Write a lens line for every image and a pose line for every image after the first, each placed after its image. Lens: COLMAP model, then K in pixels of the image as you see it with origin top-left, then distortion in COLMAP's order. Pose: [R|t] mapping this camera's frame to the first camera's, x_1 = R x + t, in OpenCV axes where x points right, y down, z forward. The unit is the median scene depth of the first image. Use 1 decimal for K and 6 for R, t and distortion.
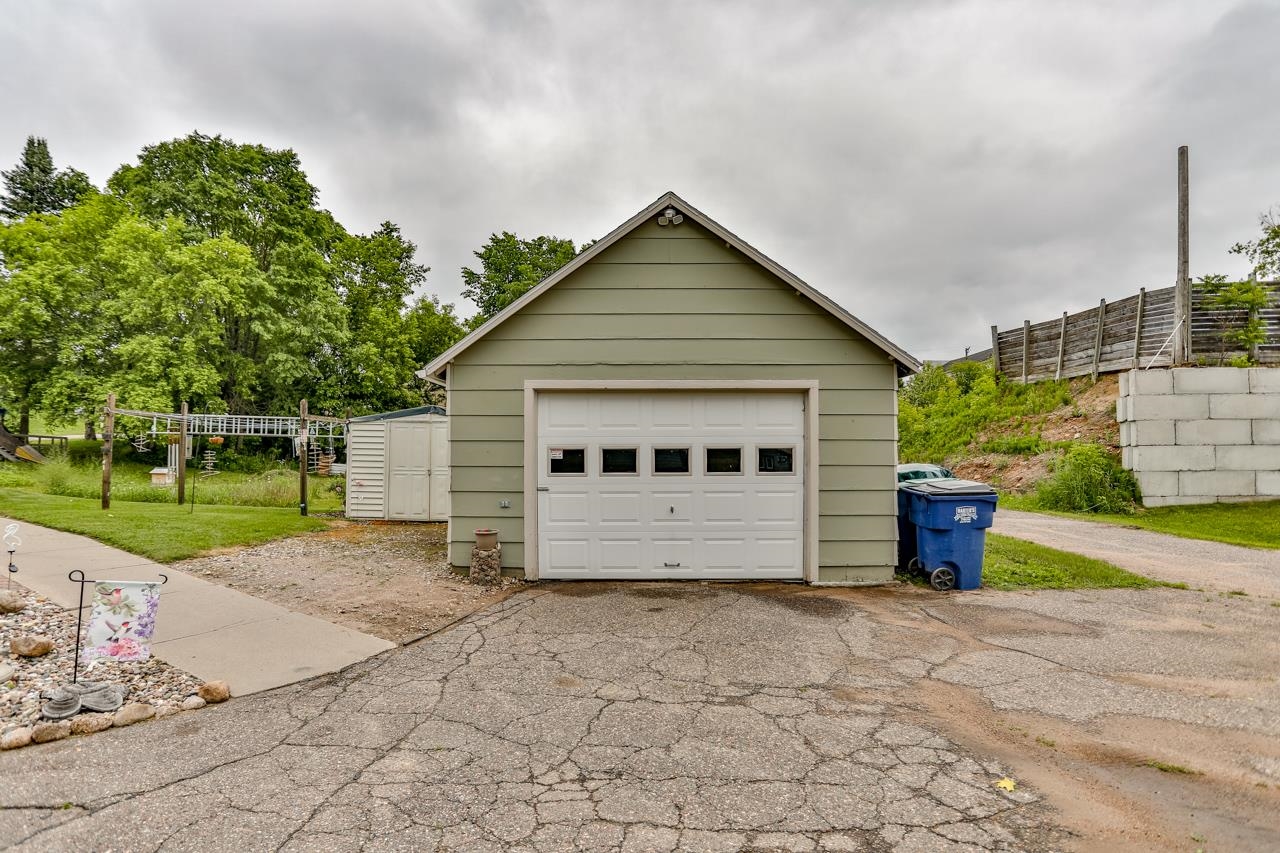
lens RADIAL K [[700.5, 0, 669.6], [0, 700.5, 458.4], [0, 0, 1]] dist [-0.030714, 0.018241]
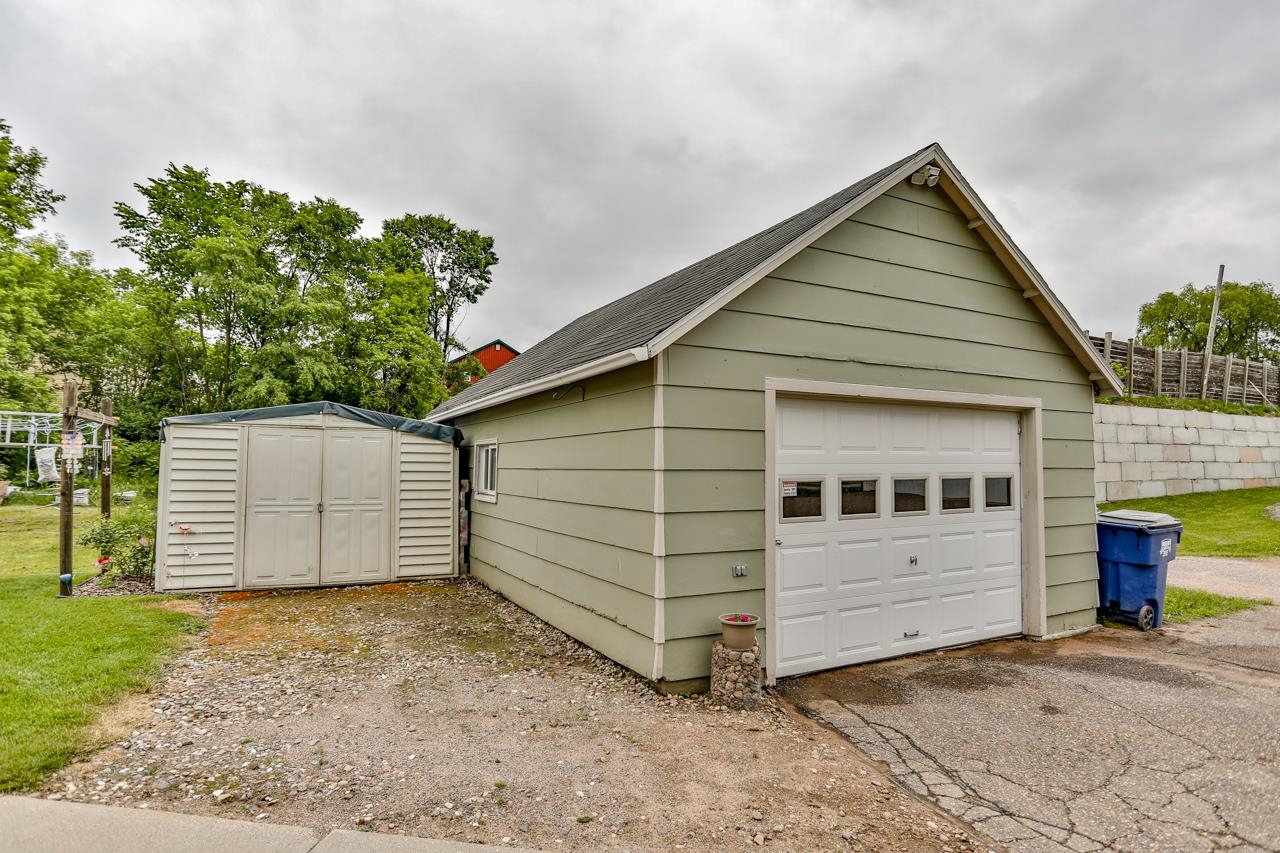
lens RADIAL K [[700.5, 0, 643.3], [0, 700.5, 446.2], [0, 0, 1]] dist [-0.030714, 0.018241]
pose [[0.873306, 0.015013, 0.486942, -0.615714], [-0.001195, 0.999588, -0.028676, -0.028225], [-0.487171, 0.024461, 0.872964, 0.482872]]
